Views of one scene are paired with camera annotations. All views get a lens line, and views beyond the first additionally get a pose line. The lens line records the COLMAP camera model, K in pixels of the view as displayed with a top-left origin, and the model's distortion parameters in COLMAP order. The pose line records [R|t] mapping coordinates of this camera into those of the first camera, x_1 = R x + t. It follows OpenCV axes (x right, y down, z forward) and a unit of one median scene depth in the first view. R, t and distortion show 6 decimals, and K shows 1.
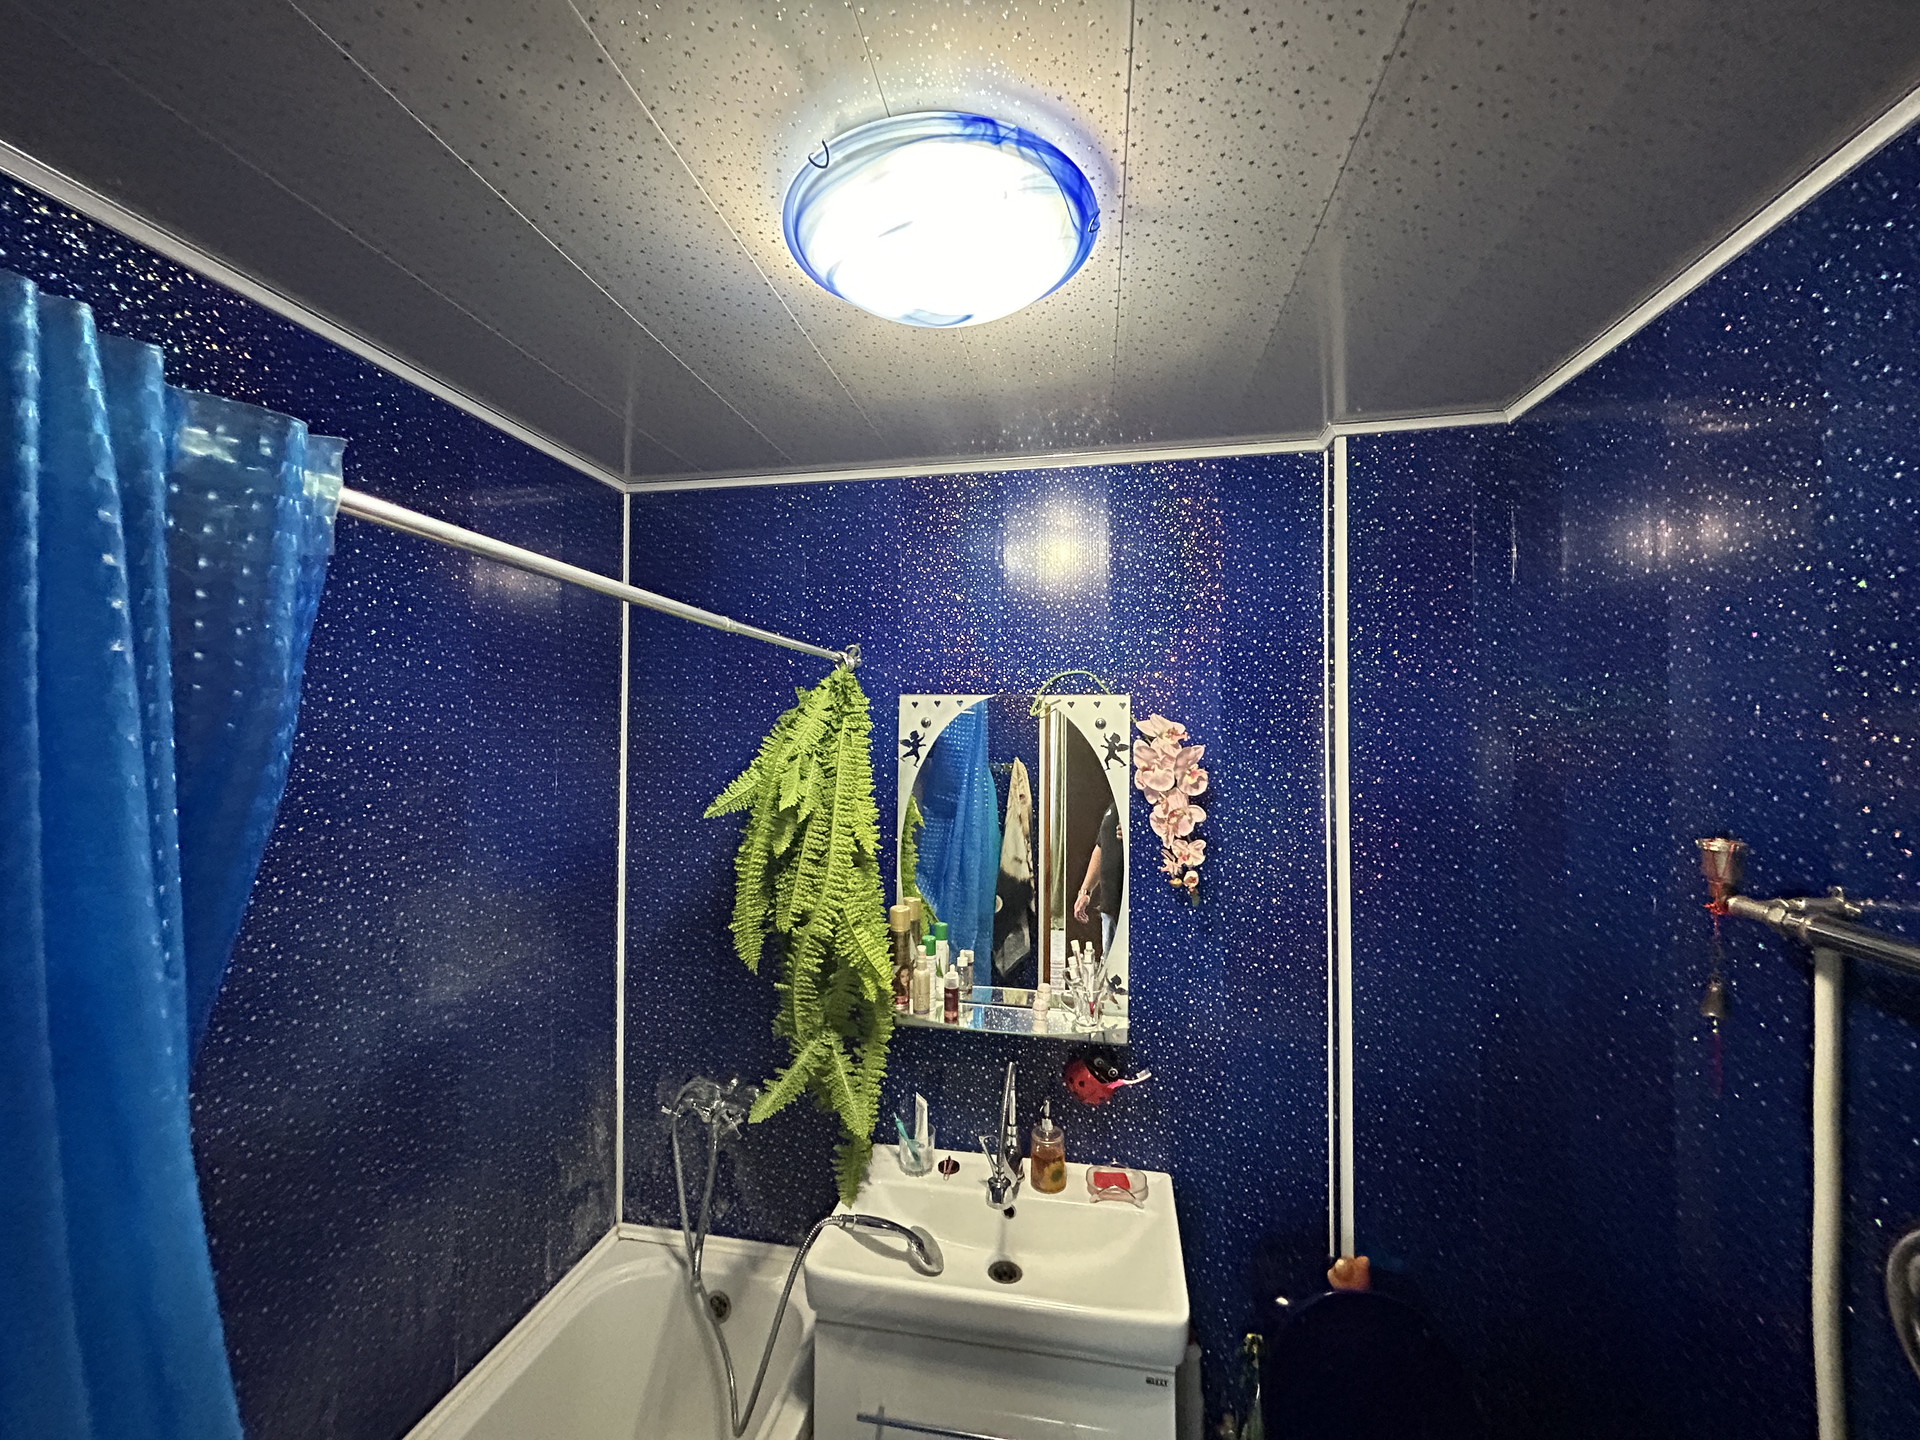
lens RADIAL K [[770.8, 0, 956.8], [0, 770.8, 721.6], [0, 0, 1]] dist [-0.001766, 0.000500]
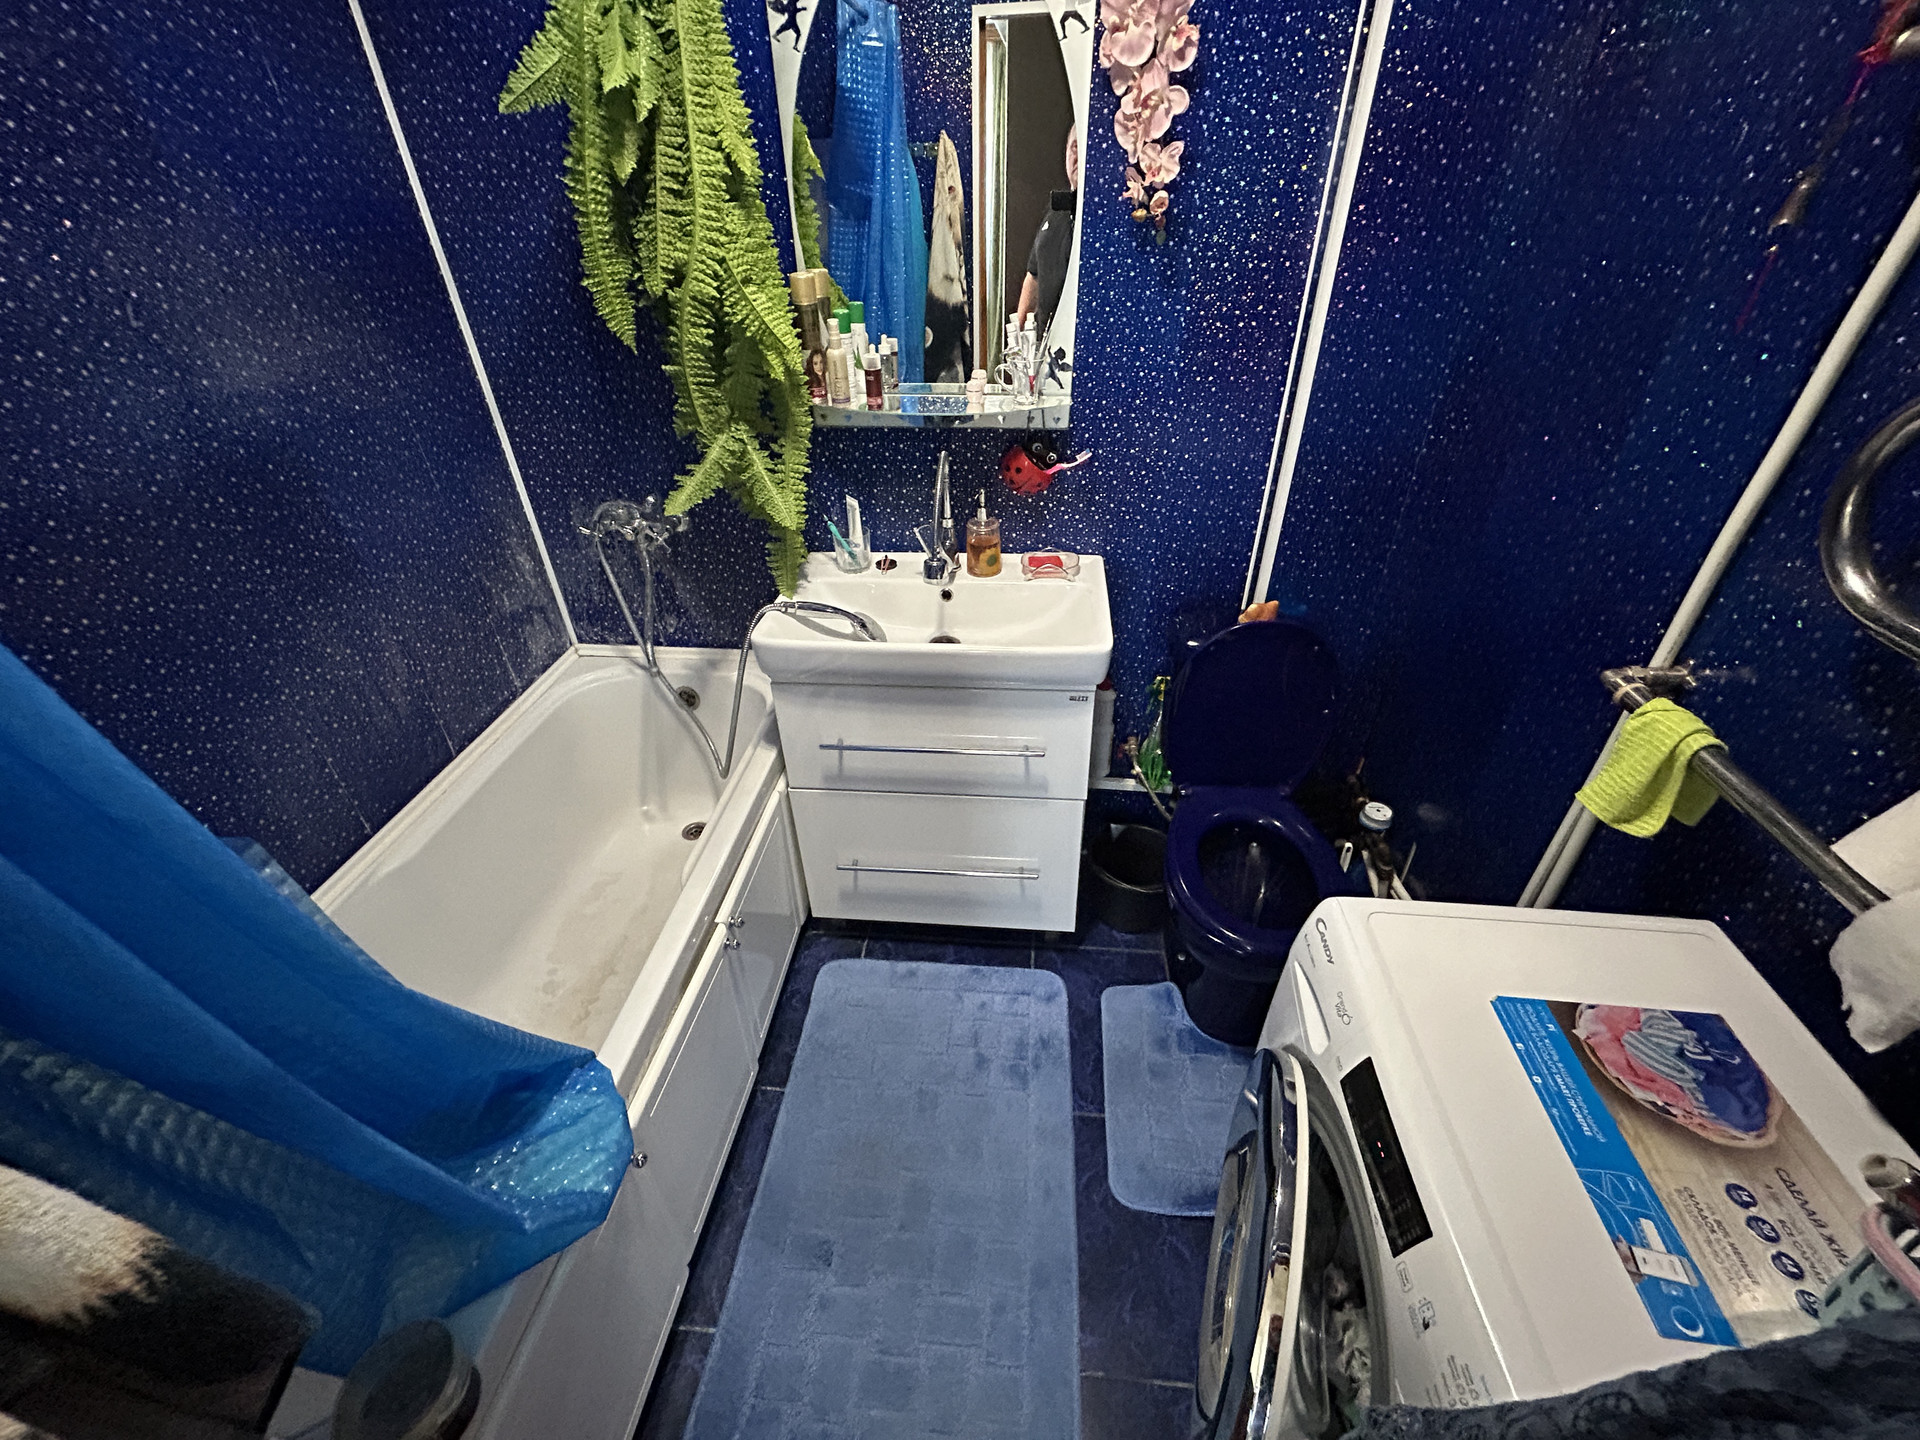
lens RADIAL K [[770.8, 0, 956.8], [0, 770.8, 721.6], [0, 0, 1]] dist [-0.001766, 0.000500]
pose [[0.995808, -0.071856, 0.056604, 0.010034], [0.025612, 0.813081, 0.581587, 0.165008], [-0.087814, -0.577699, 0.811513, 0.055534]]
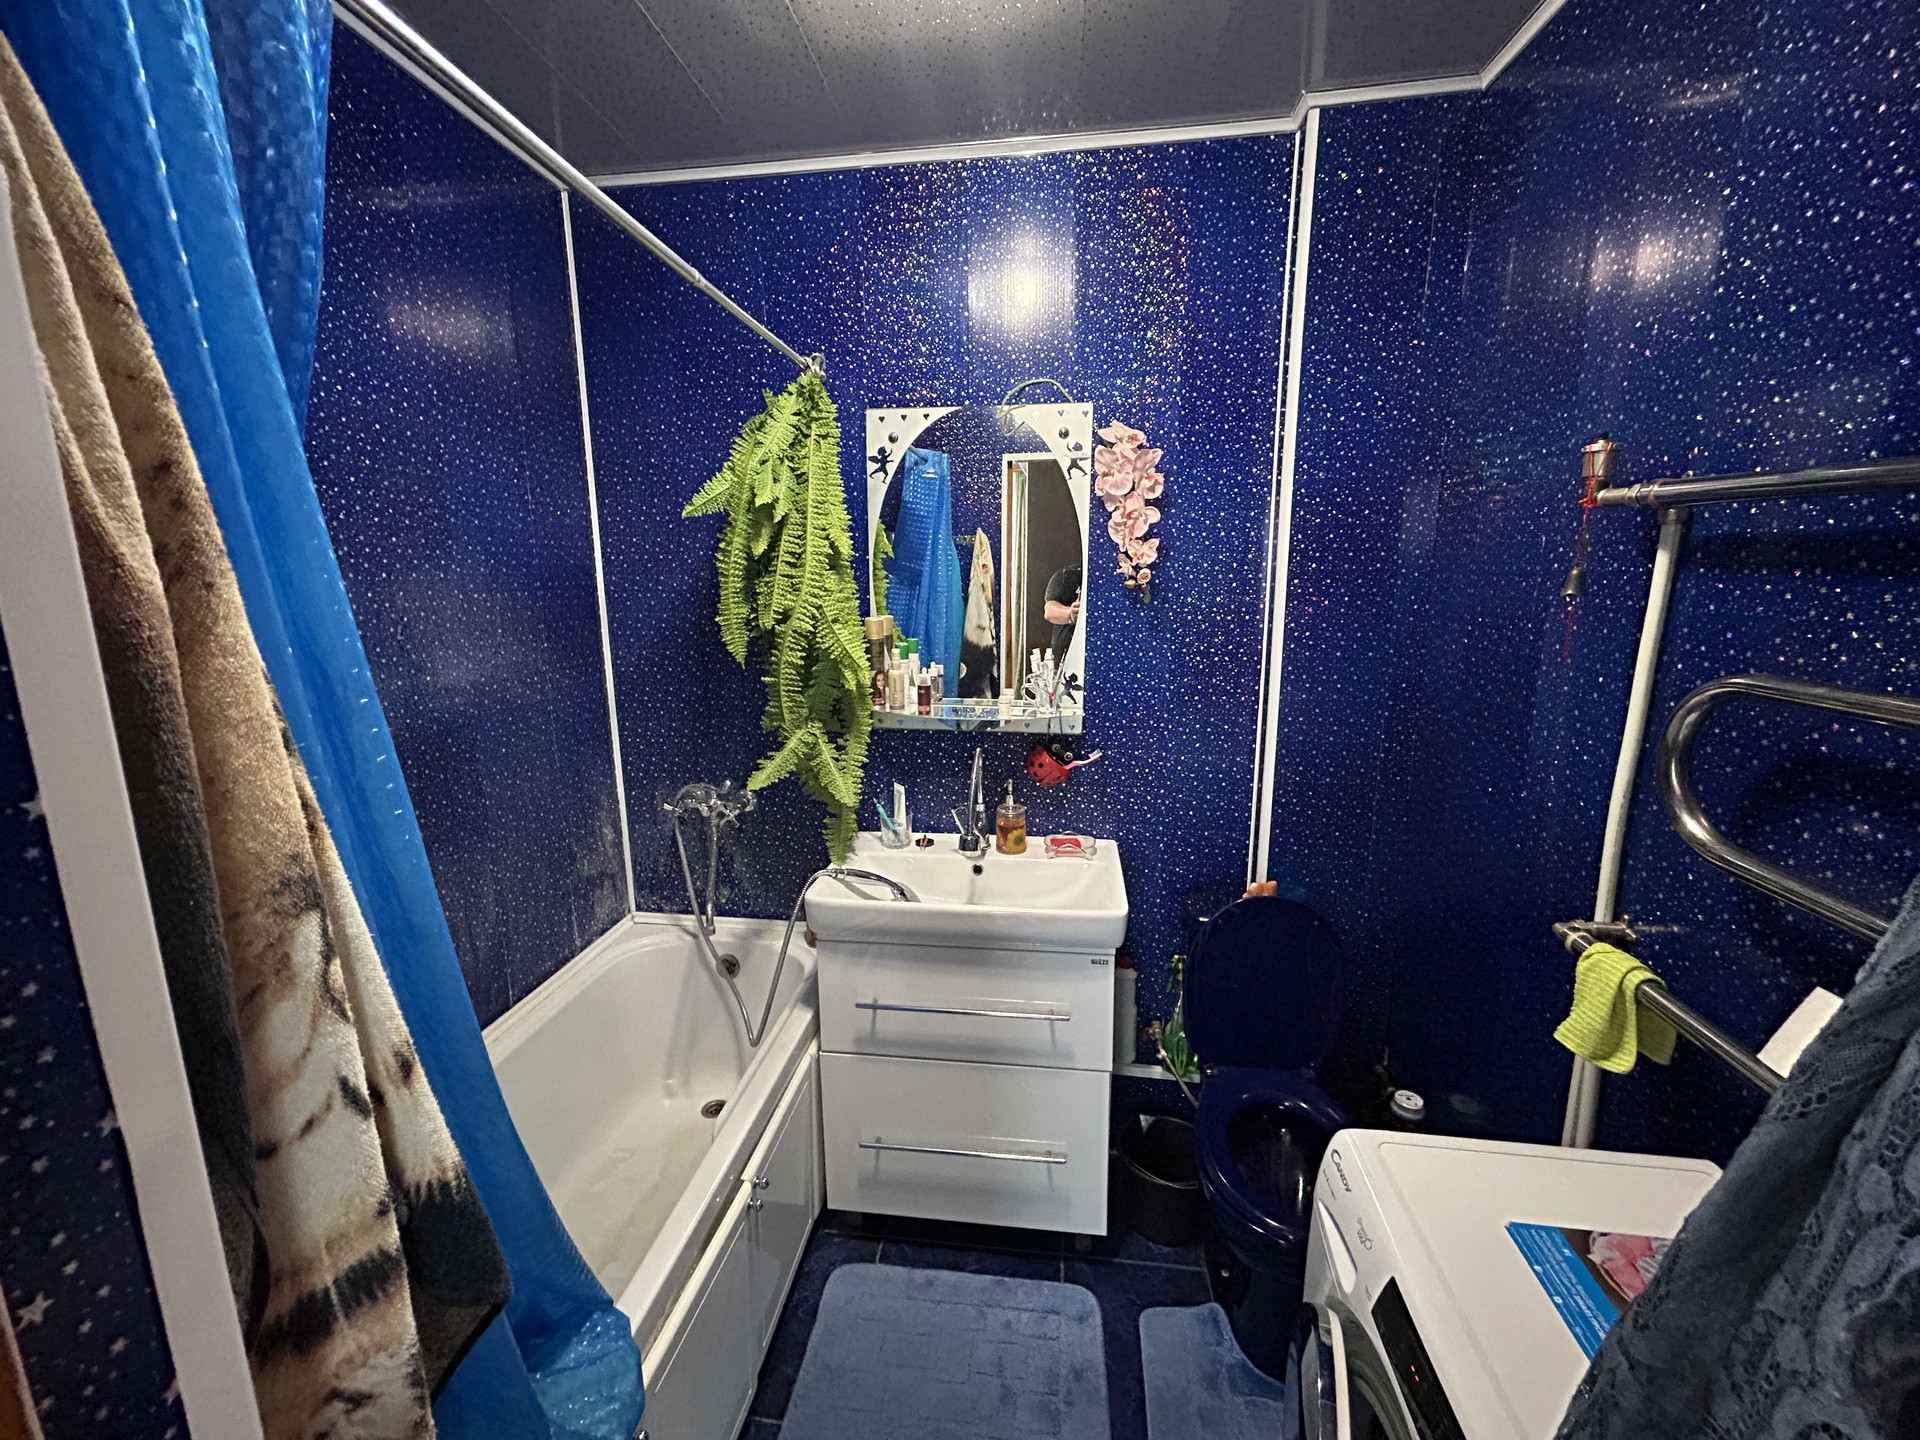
lens RADIAL K [[770.8, 0, 956.8], [0, 770.8, 721.6], [0, 0, 1]] dist [-0.001766, 0.000500]
pose [[0.998504, -0.021830, 0.050123, -0.016563], [0.010700, 0.977120, 0.212418, 0.164237], [-0.053614, -0.211564, 0.975892, -0.082174]]
